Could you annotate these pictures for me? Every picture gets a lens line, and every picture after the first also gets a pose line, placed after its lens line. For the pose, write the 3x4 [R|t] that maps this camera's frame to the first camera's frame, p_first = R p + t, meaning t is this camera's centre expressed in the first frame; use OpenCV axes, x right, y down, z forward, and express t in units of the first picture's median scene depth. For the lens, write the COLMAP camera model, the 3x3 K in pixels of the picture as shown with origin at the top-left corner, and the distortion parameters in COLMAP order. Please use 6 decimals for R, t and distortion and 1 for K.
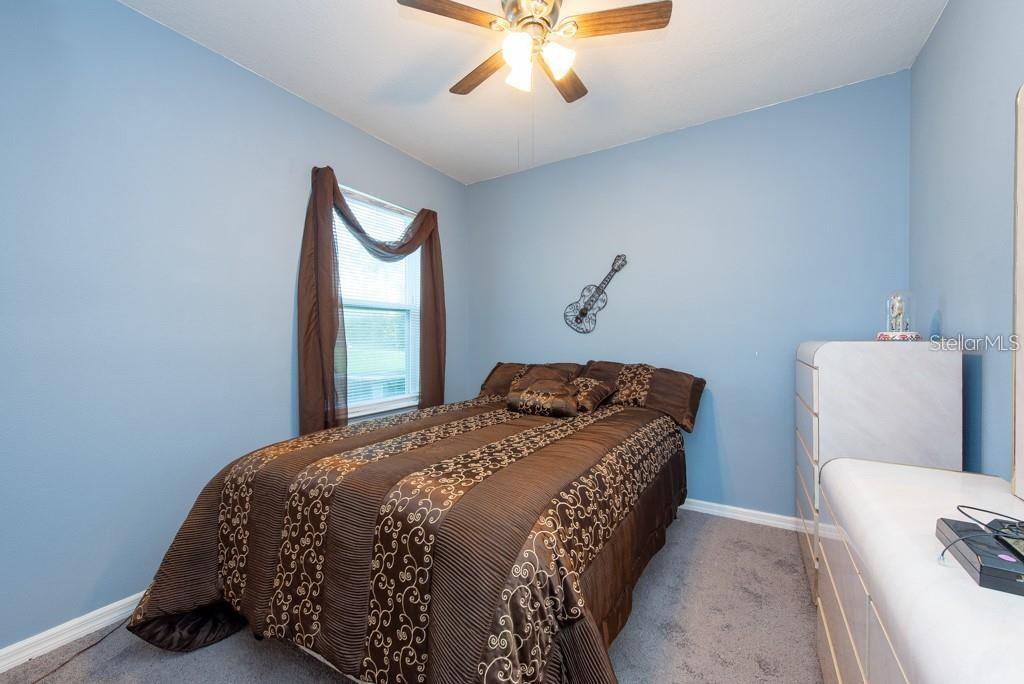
lens RADIAL K [[398.4, 0, 508.5], [0, 398.4, 343.1], [0, 0, 1]] dist [0.000738, -0.000049]
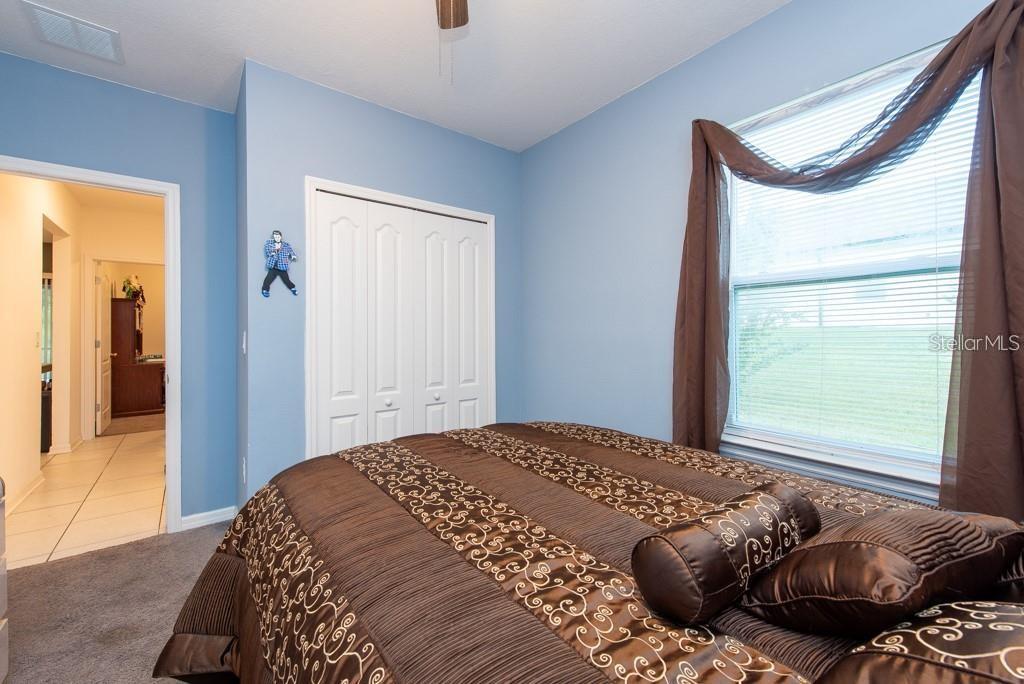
lens RADIAL K [[398.4, 0, 512.0], [0, 398.4, 340.5], [0, 0, 1]] dist [0.000738, -0.000049]
pose [[-0.343525, 0.028248, -0.938718, 0.401792], [0.003161, 0.999577, 0.028923, -0.026605], [0.939138, 0.006968, -0.343469, 0.860661]]
